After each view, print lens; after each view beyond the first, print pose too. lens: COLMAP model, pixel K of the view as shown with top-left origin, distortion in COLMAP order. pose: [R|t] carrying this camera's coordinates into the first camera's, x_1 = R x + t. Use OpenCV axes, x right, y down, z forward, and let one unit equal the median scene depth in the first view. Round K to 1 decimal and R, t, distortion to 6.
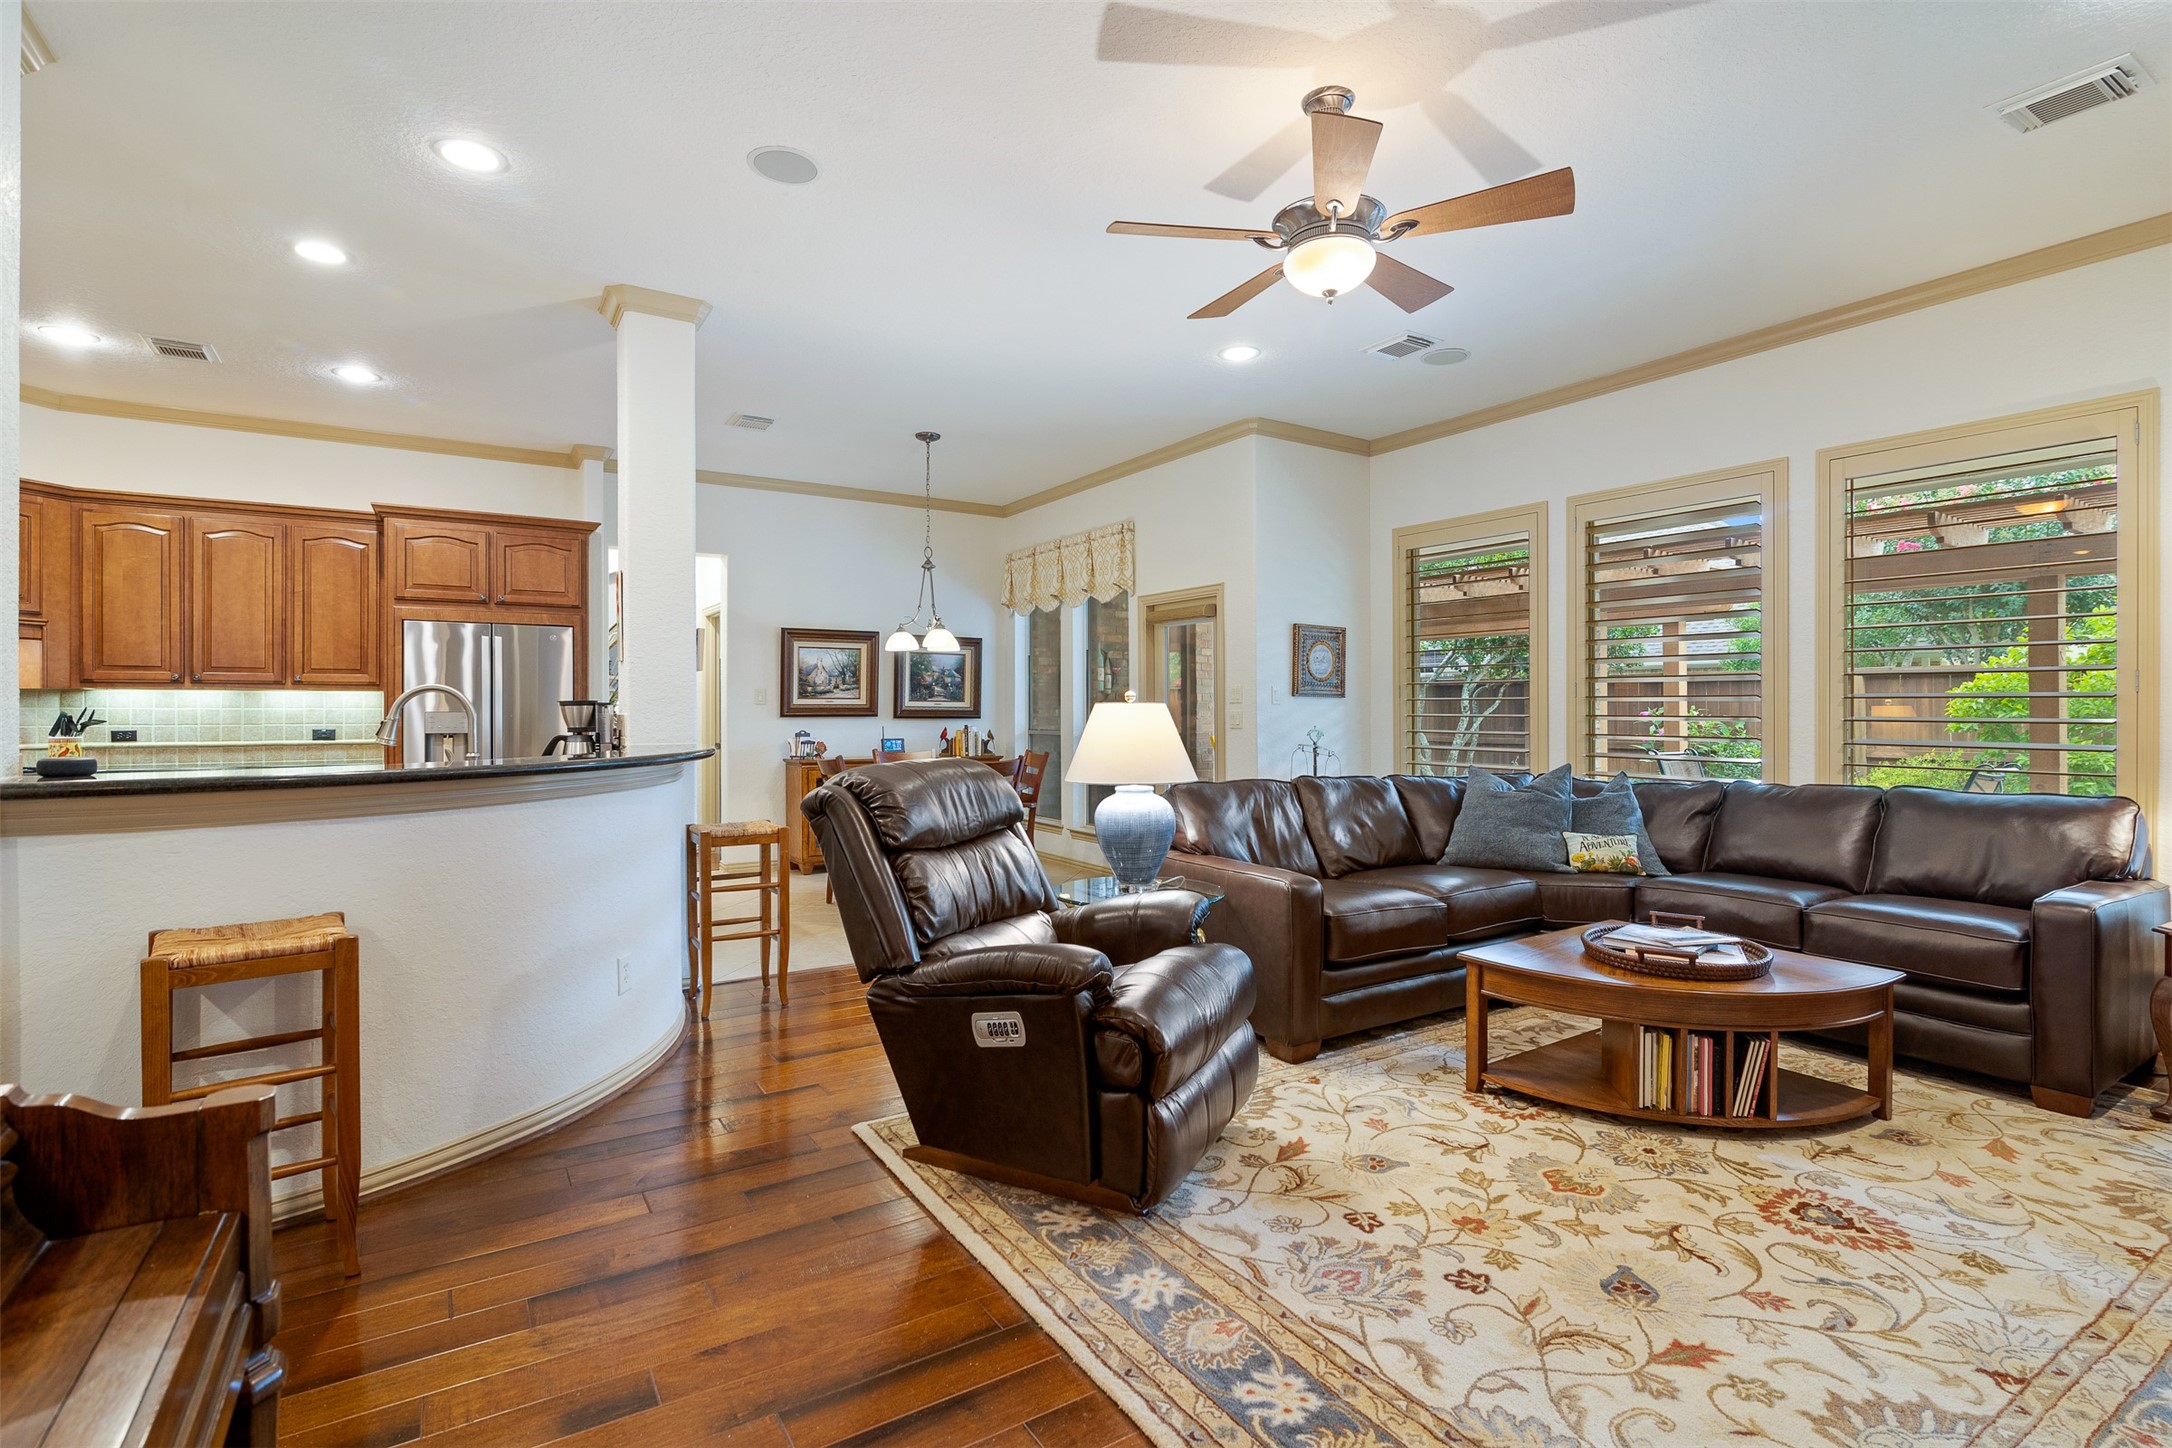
lens RADIAL K [[1038.6, 0, 1097.8], [0, 1038.6, 709.6], [0, 0, 1]] dist [-0.014827, 0.001003]
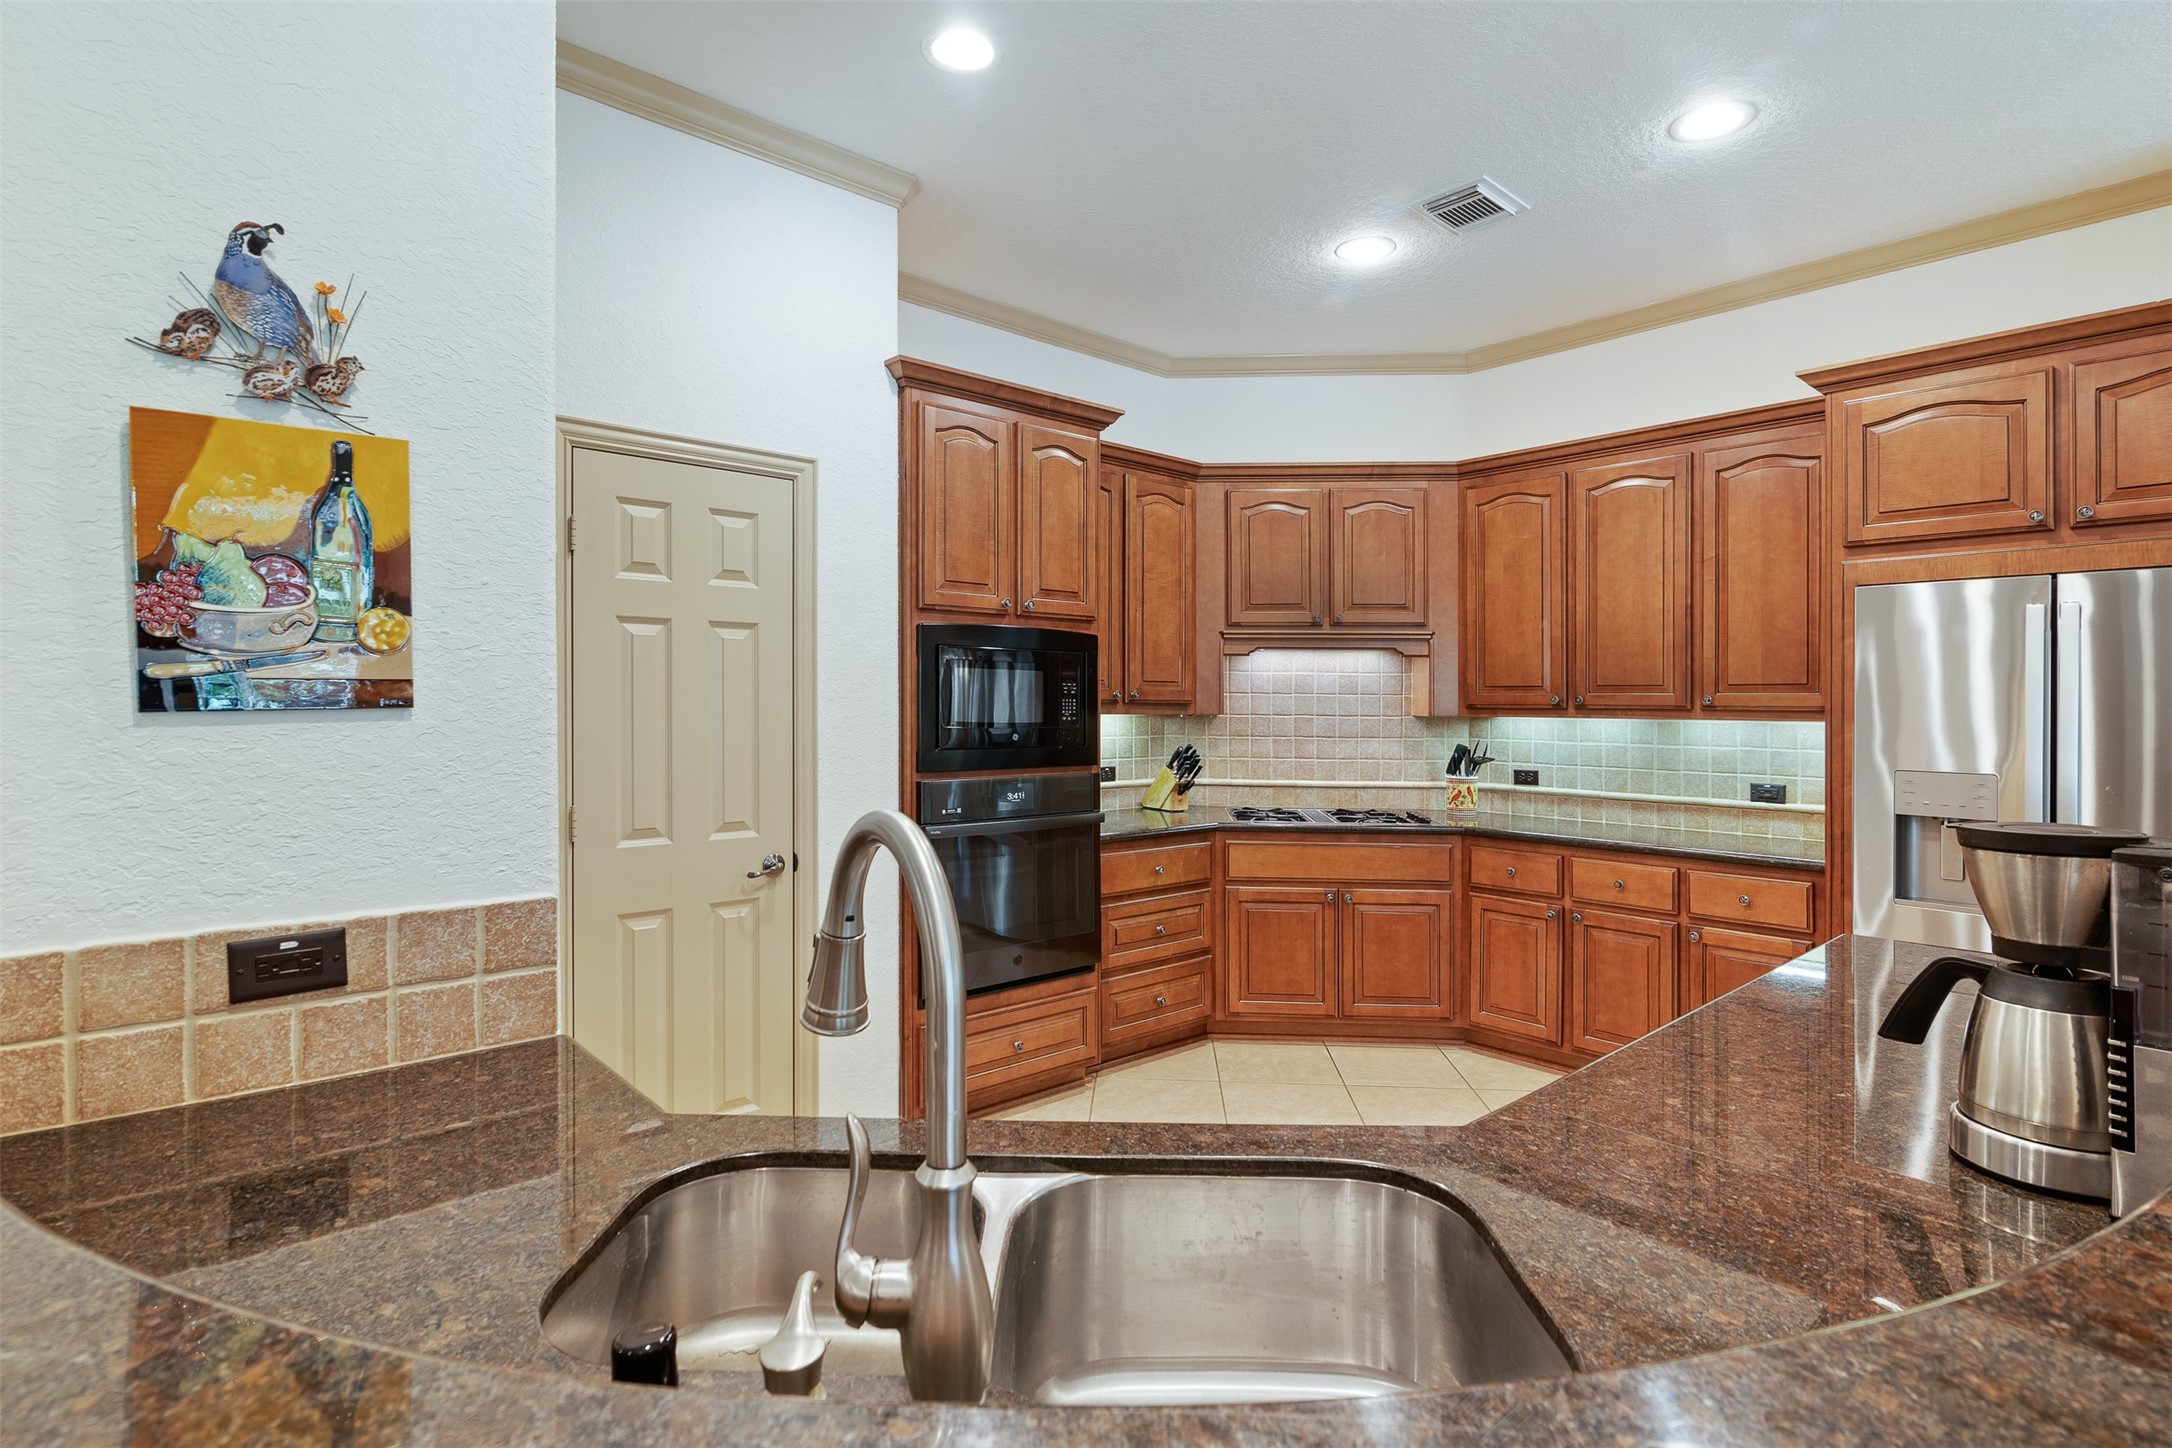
lens RADIAL K [[1038.6, 0, 1100.1], [0, 1038.6, 707.0], [0, 0, 1]] dist [-0.014827, 0.001003]
pose [[0.137135, 0.006831, -0.990529, -0.221406], [-0.006879, 0.999959, 0.005944, -0.028029], [0.990529, 0.005998, 0.137176, 0.561091]]
